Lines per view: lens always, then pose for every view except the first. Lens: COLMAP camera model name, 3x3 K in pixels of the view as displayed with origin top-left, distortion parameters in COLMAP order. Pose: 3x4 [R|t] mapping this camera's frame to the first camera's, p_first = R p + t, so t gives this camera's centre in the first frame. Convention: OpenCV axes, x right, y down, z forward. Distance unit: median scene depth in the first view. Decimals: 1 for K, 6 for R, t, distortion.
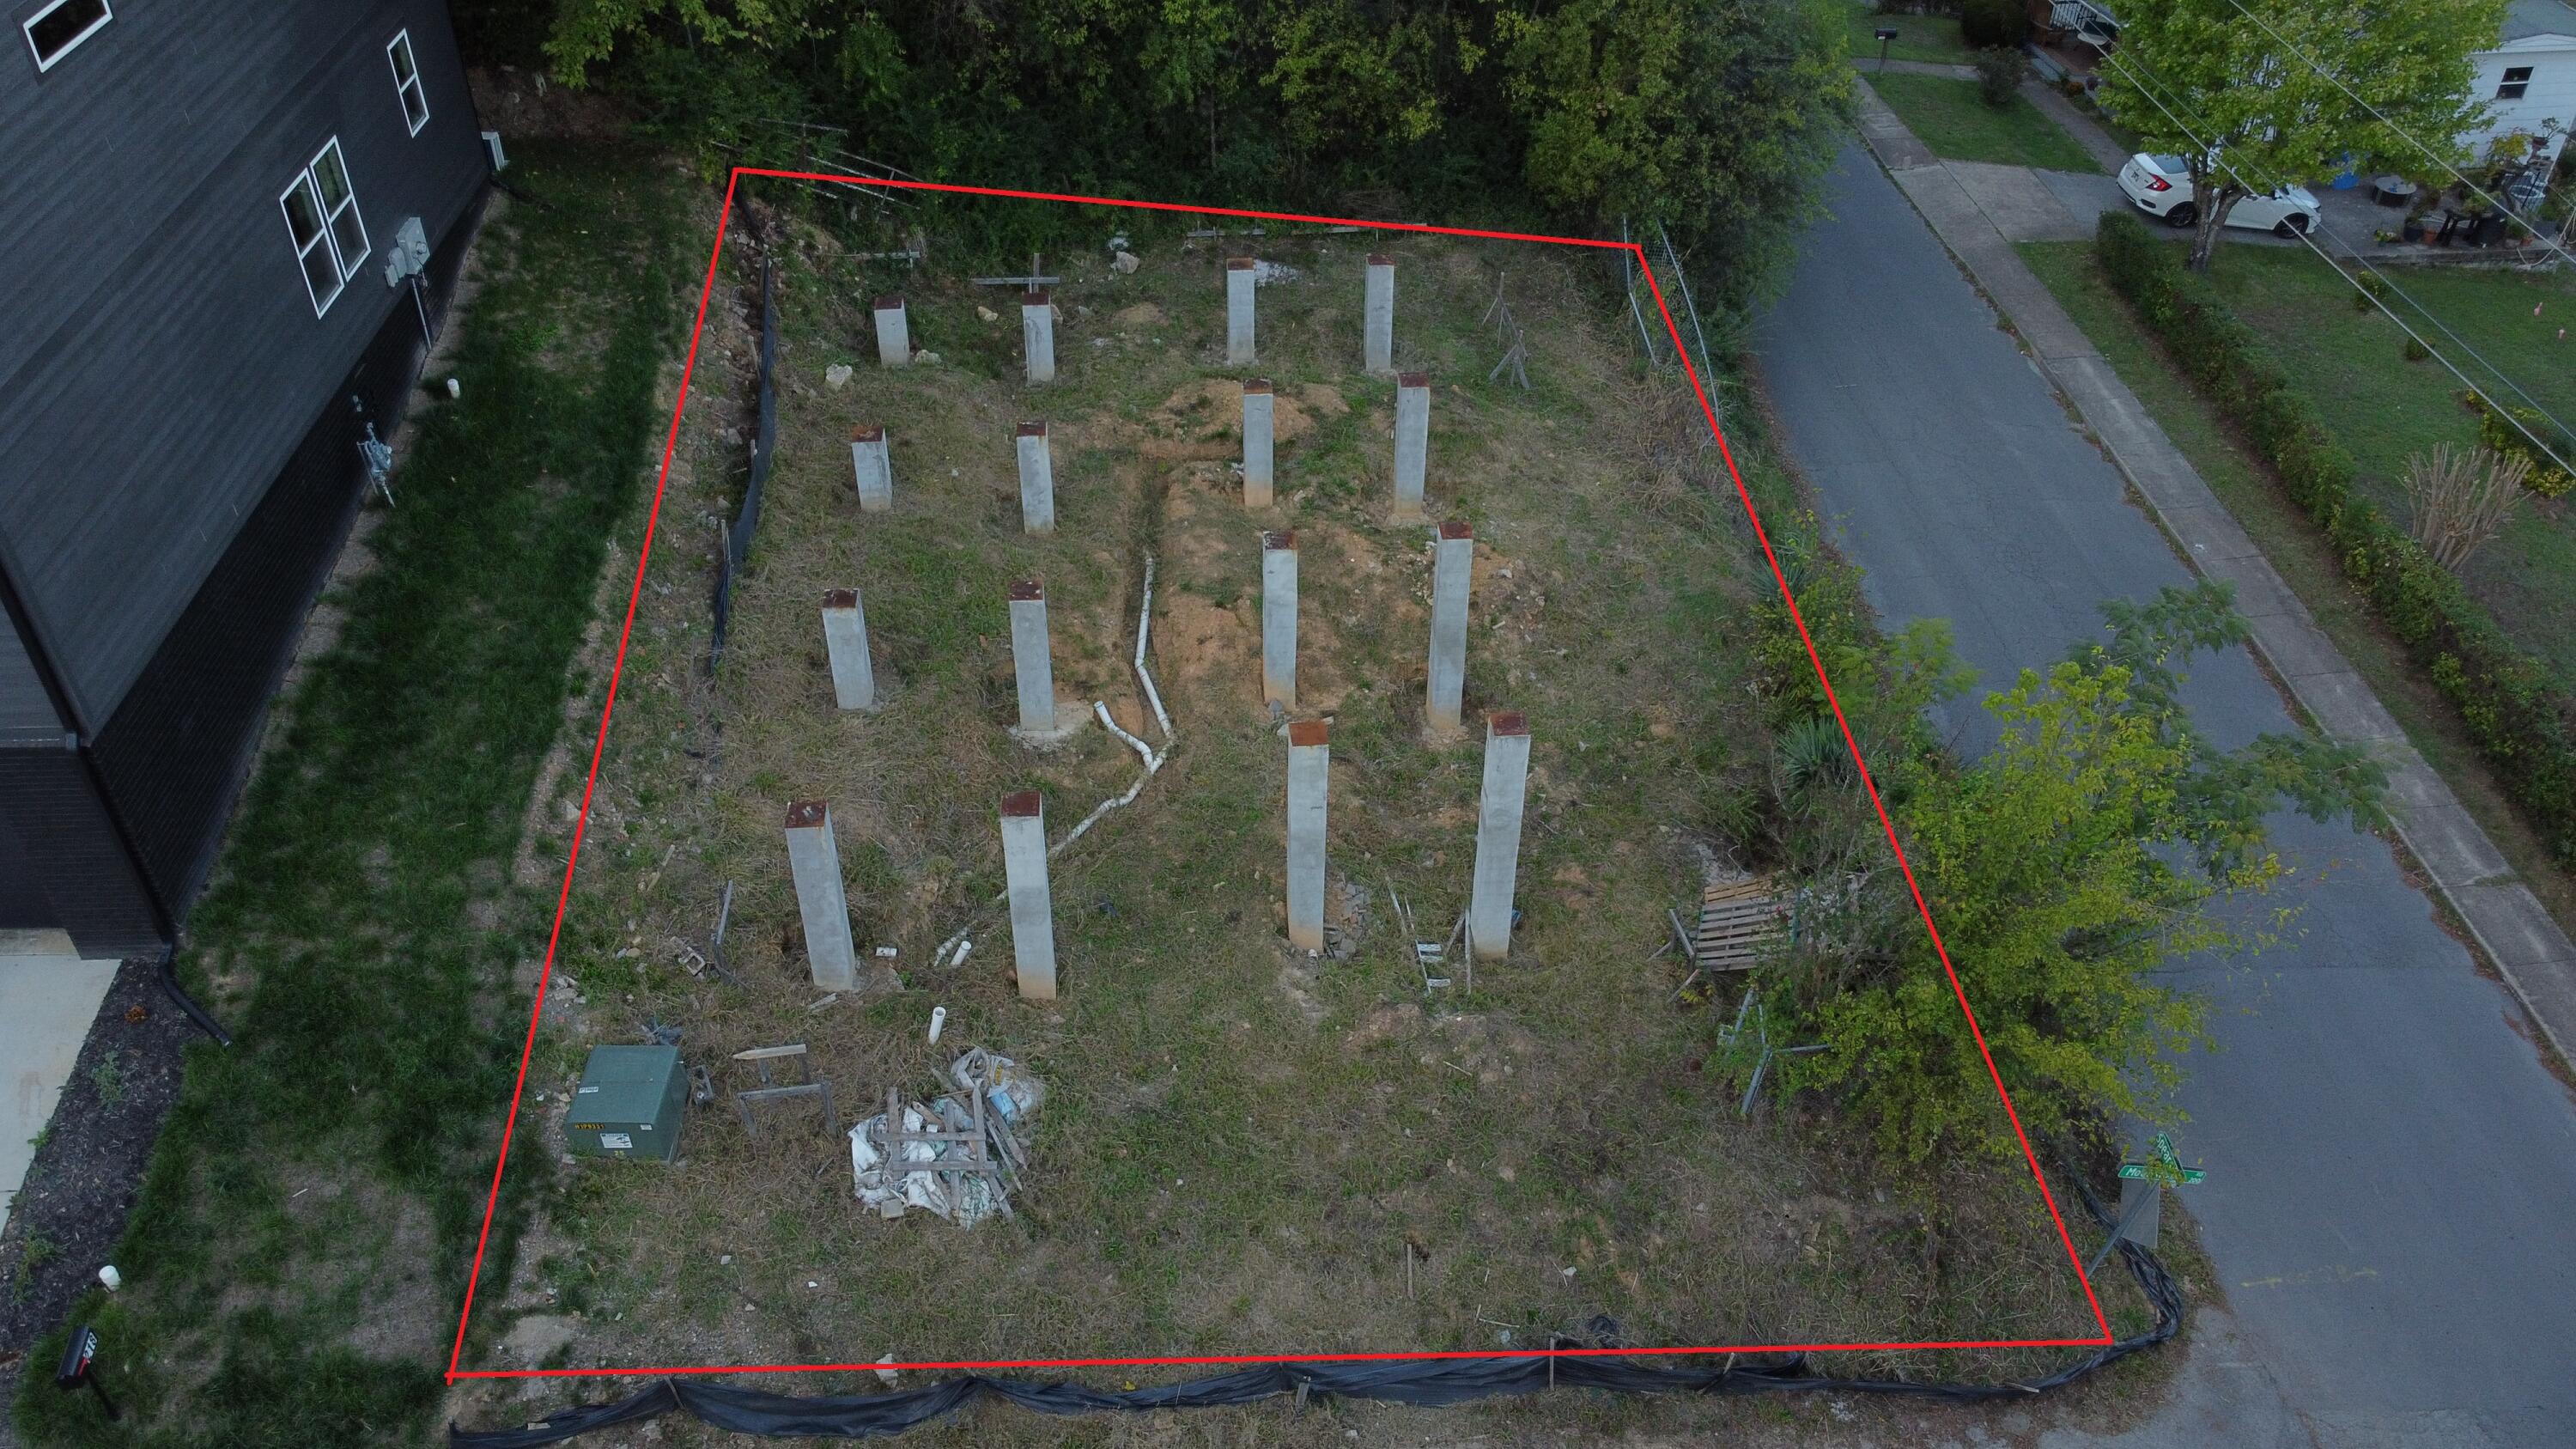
lens RADIAL K [[1939.6, 0, 1277.9], [0, 1939.6, 722.9], [0, 0, 1]] dist [-0.004539, 0.001761]
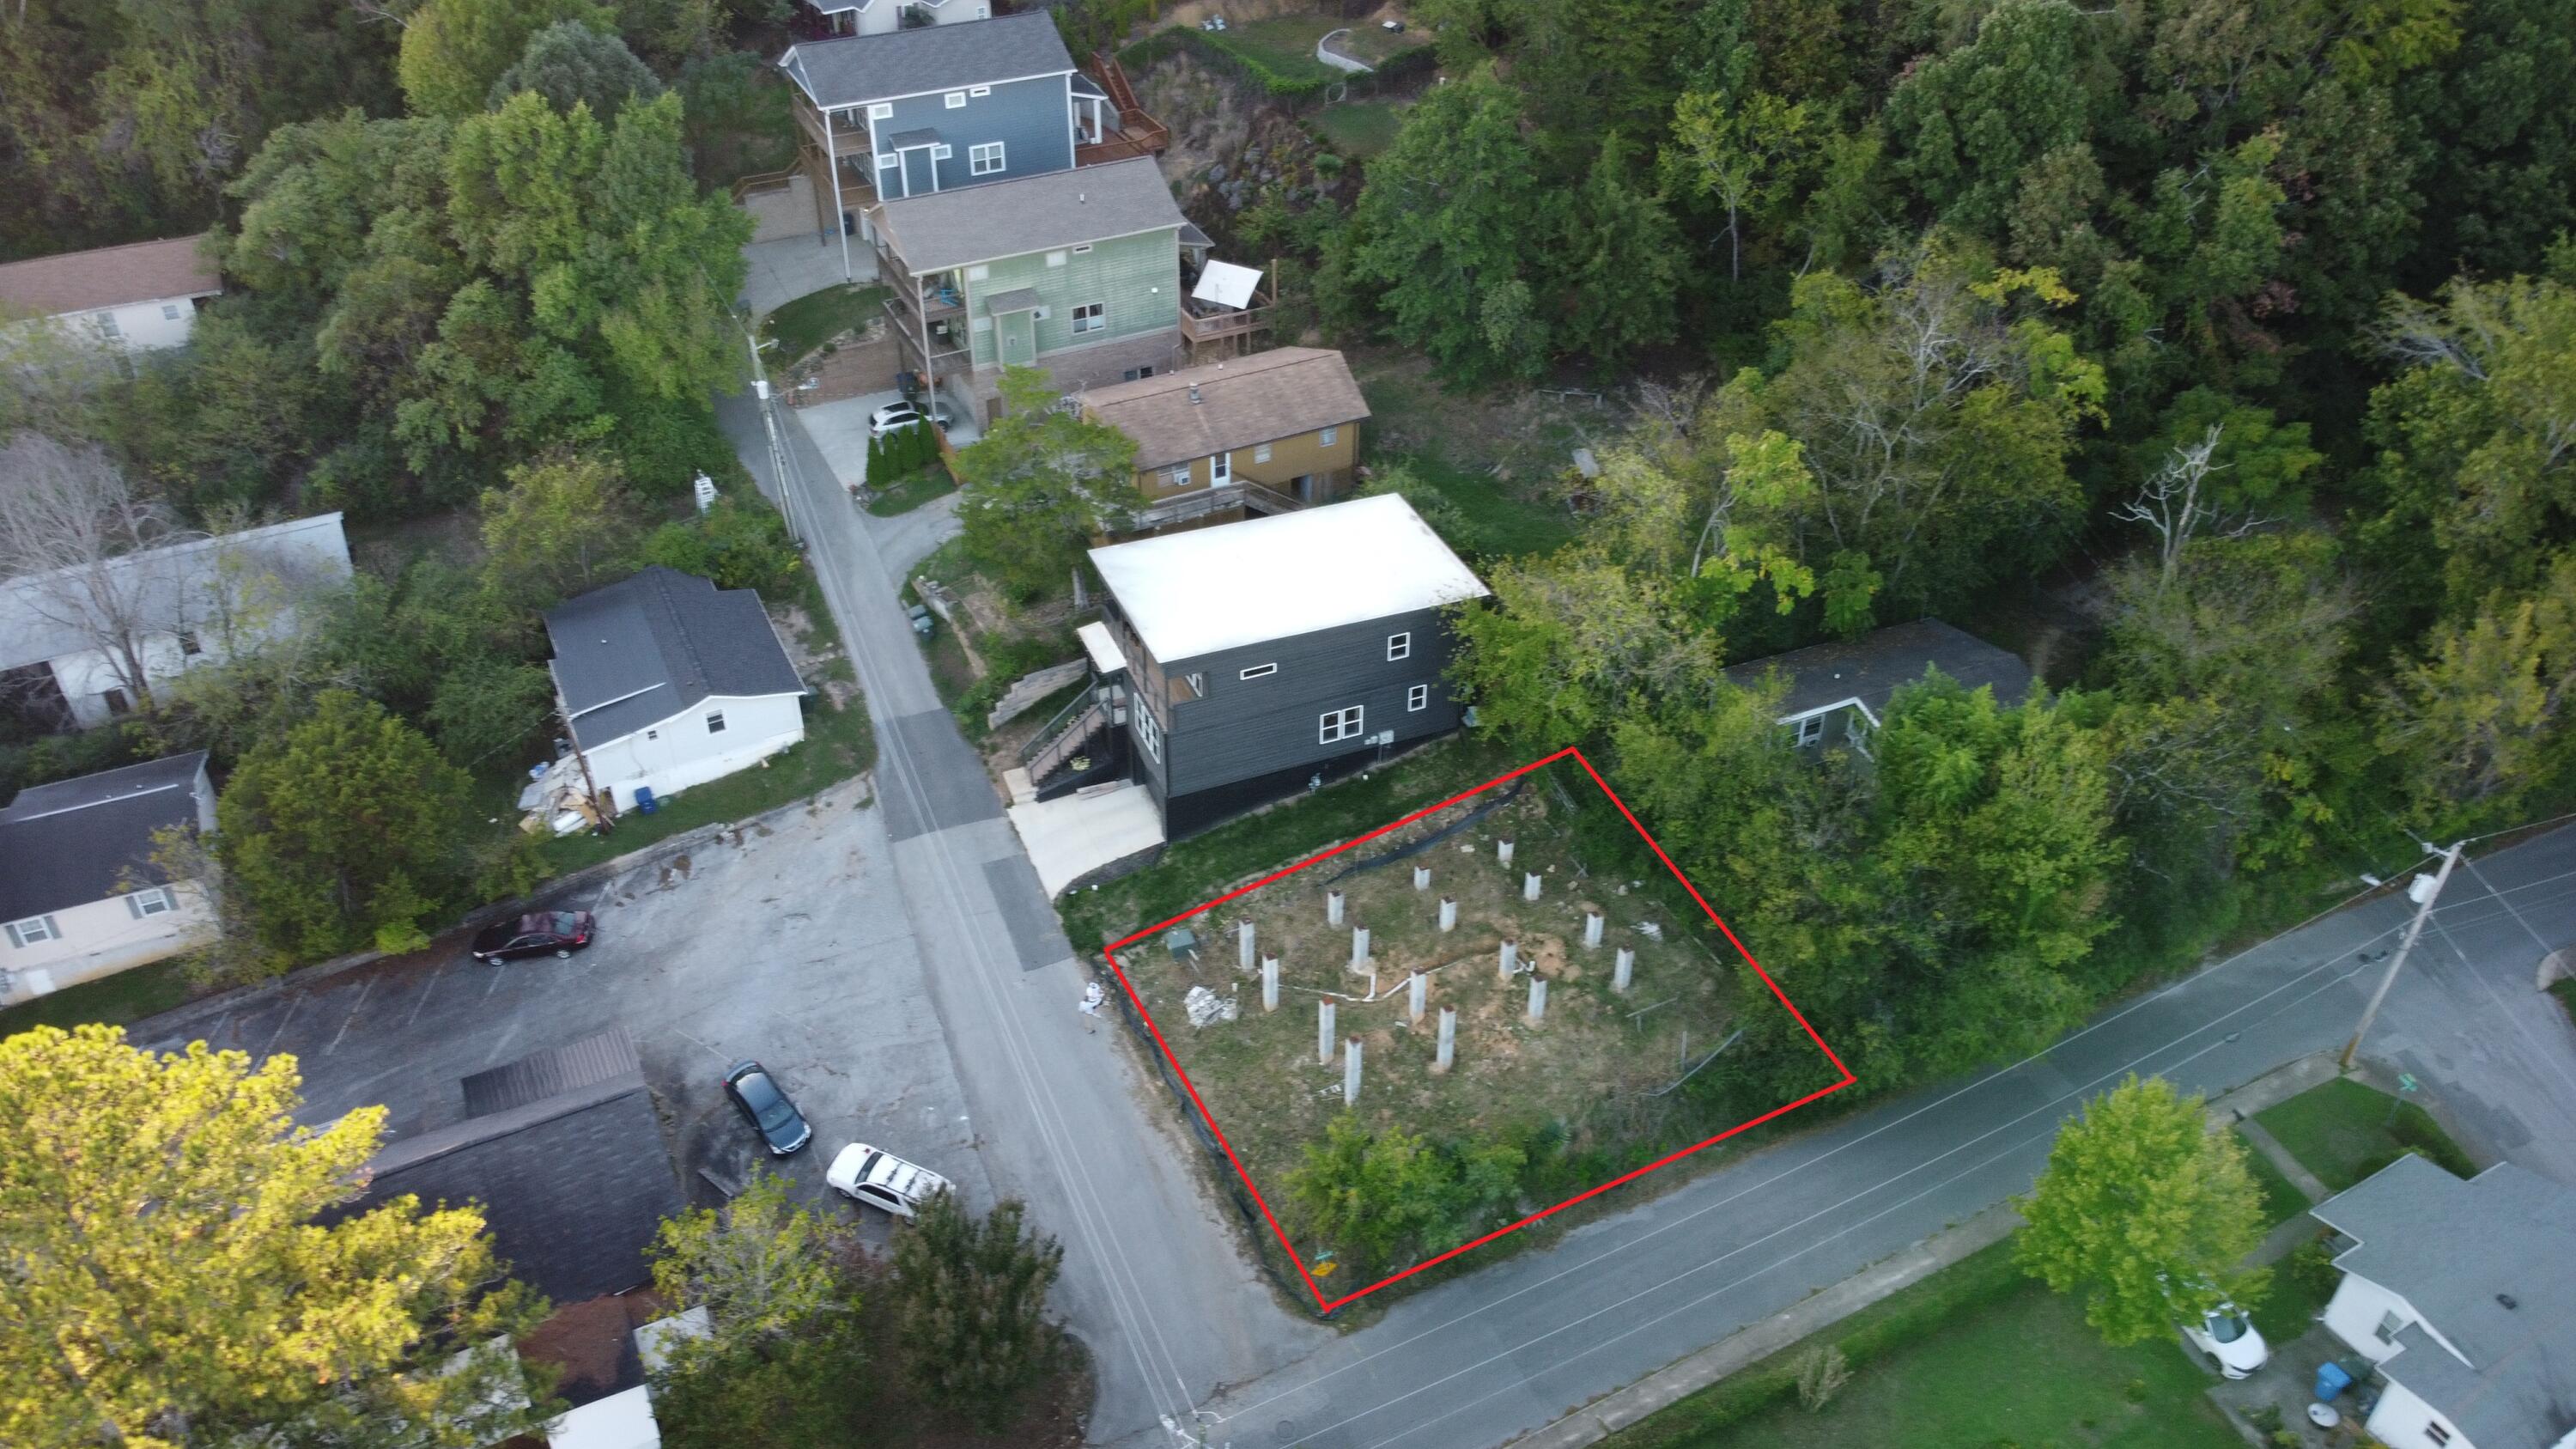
lens RADIAL K [[1939.6, 0, 1284.1], [0, 1939.6, 725.9], [0, 0, 1]] dist [-0.004539, 0.001761]
pose [[0.343617, 0.546606, -0.763642, 2.225325], [-0.584634, 0.760874, 0.281556, -1.218998], [0.734936, 0.349704, 0.581014, -1.153620]]
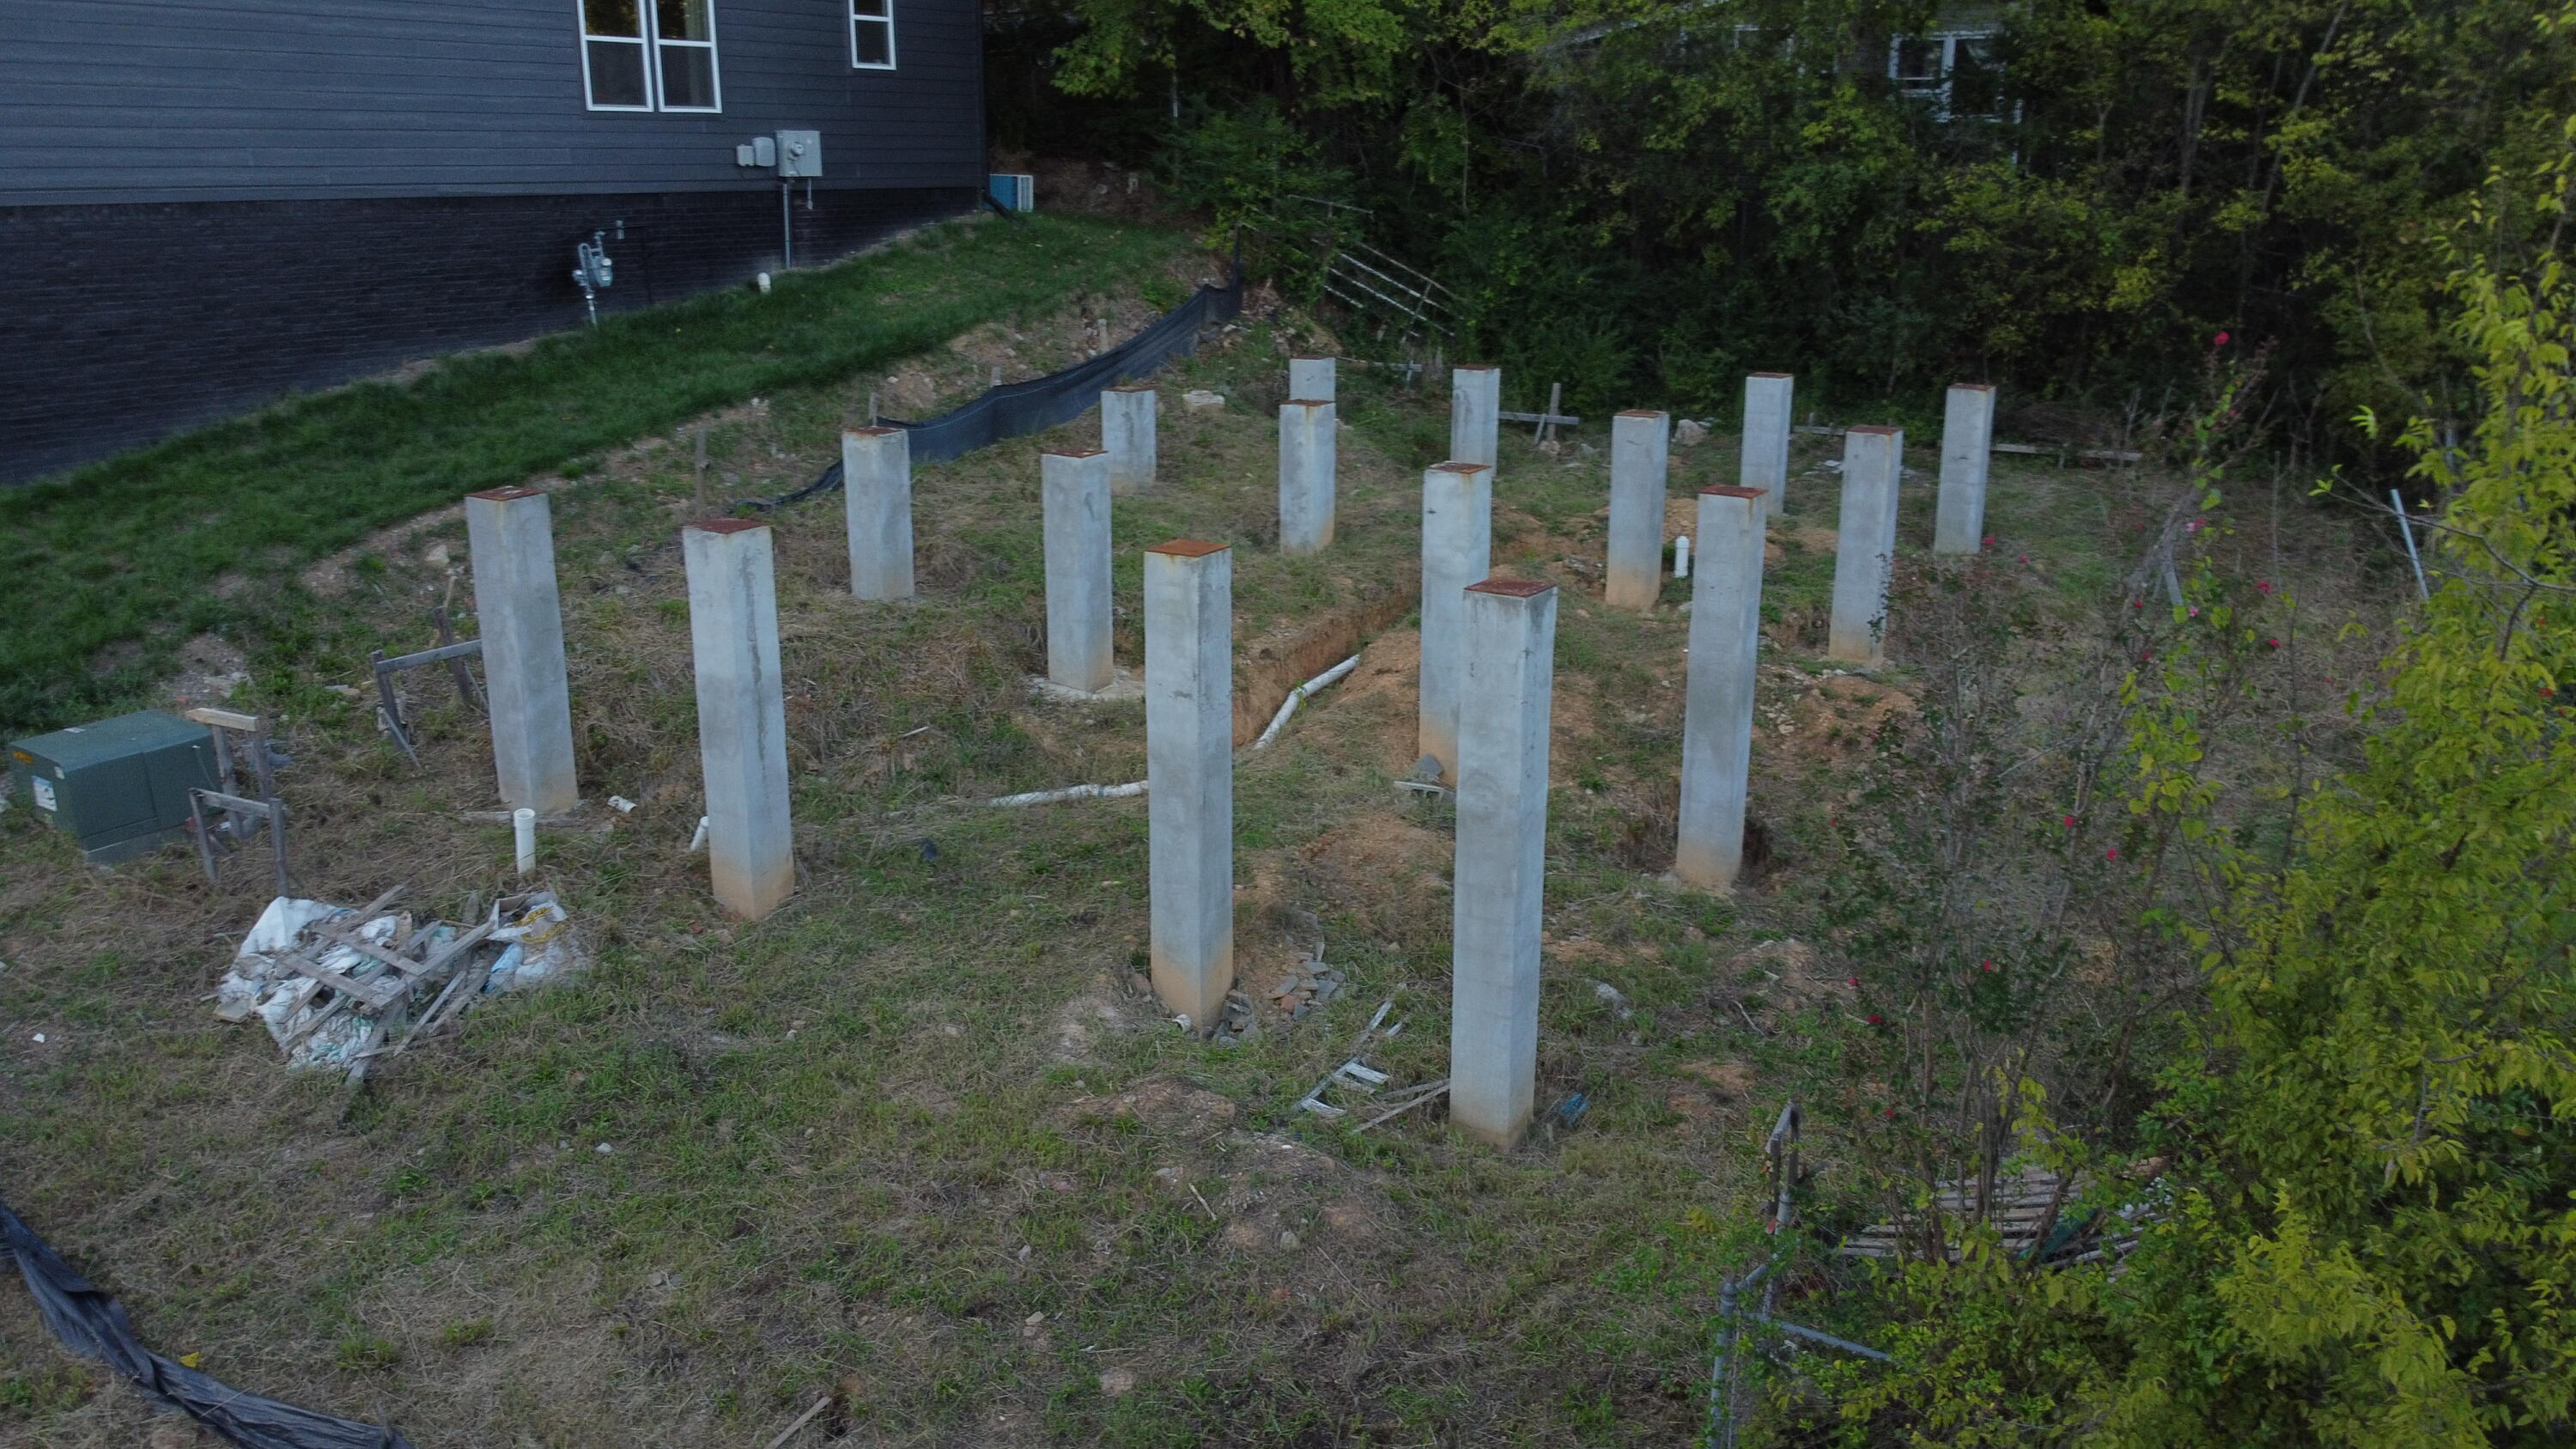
lens RADIAL K [[1939.6, 0, 1285.9], [0, 1939.6, 718.7], [0, 0, 1]] dist [-0.004539, 0.001761]
pose [[0.812674, 0.158098, -0.560861, 0.357636], [-0.359245, 0.893754, -0.268602, 0.187588], [0.458806, 0.419773, 0.783127, 0.553571]]
